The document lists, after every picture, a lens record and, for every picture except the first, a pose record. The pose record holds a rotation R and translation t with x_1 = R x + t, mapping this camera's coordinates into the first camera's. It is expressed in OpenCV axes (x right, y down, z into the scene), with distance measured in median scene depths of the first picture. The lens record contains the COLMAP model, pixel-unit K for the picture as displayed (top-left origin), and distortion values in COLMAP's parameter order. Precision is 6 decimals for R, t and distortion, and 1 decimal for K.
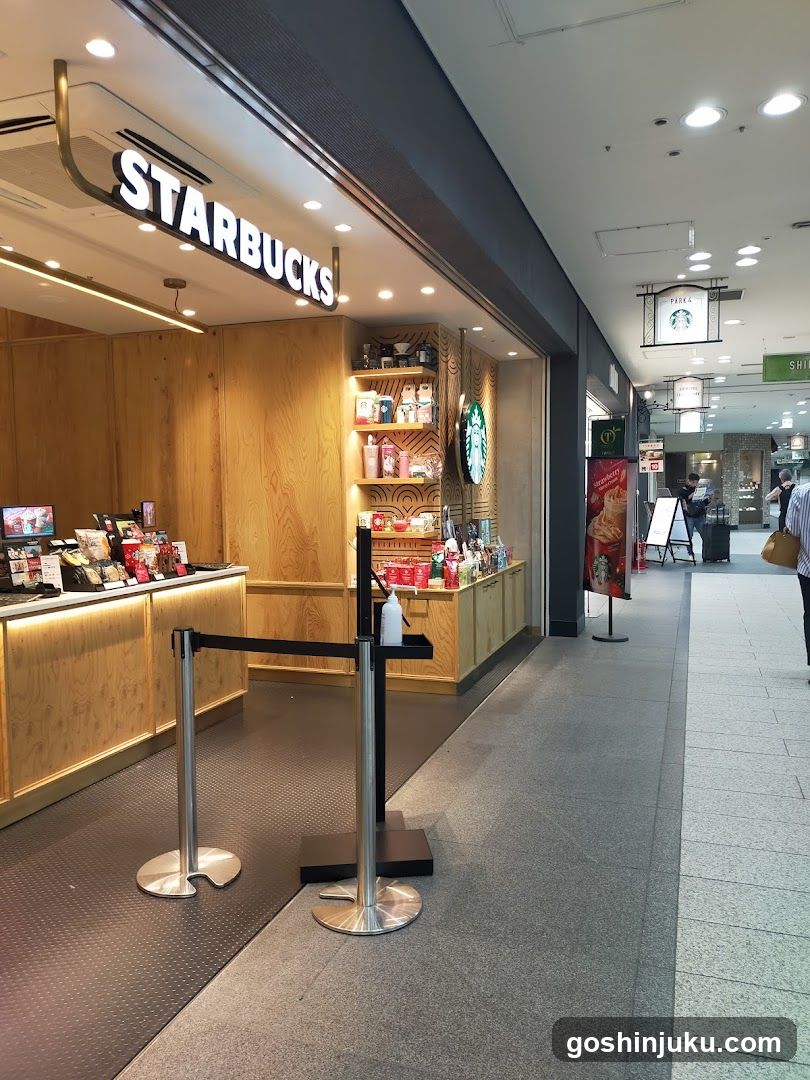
lens RADIAL K [[814.3, 0, 406.7], [0, 814.3, 540.9], [0, 0, 1]] dist [0.003482, -0.008782]
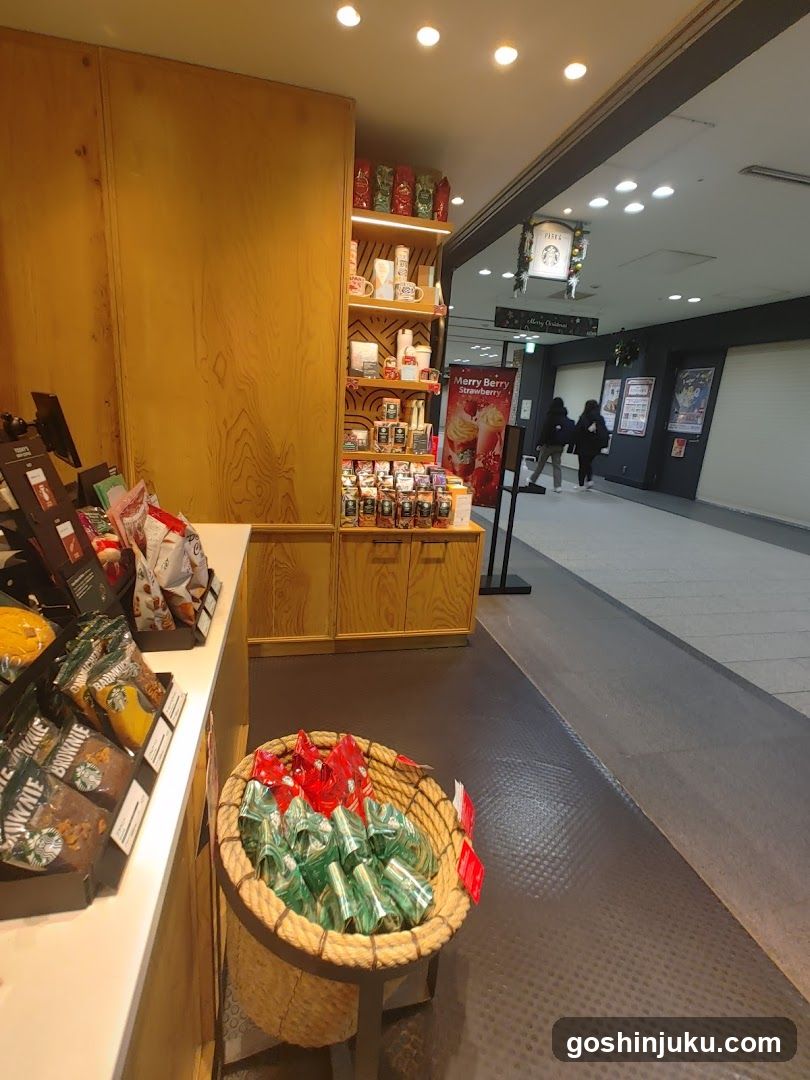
lens RADIAL K [[482.4, 0, 400.7], [0, 482.4, 514.0], [0, 0, 1]] dist [0.003331, 0.000200]
pose [[0.853618, -0.052800, 0.518216, -0.313767], [-0.041750, 0.984714, 0.169101, -0.040348], [-0.519223, -0.165983, 0.838365, 0.767596]]
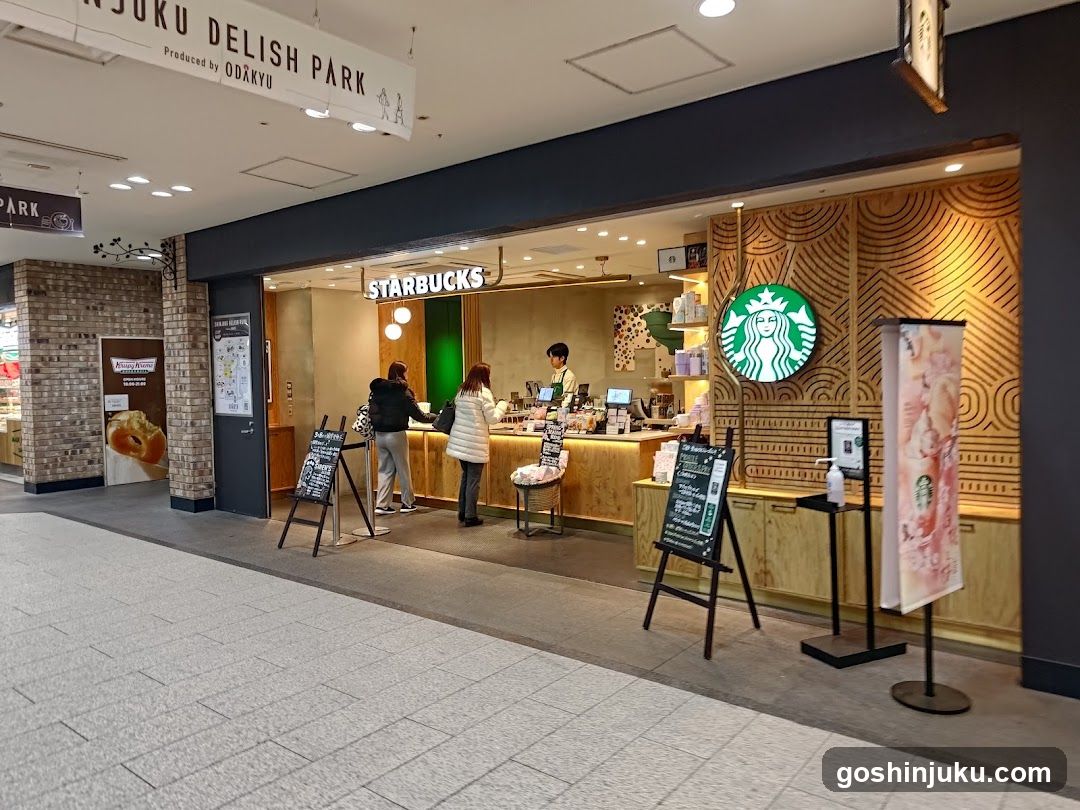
lens RADIAL K [[762.6, 0, 537.7], [0, 762.6, 390.0], [0, 0, 1]] dist [0.032623, 0.011396]
pose [[-0.335502, 0.045757, -0.940928, 1.273064], [-0.032698, 0.997652, 0.060174, -0.142419], [0.941472, 0.050954, -0.333218, 1.463471]]
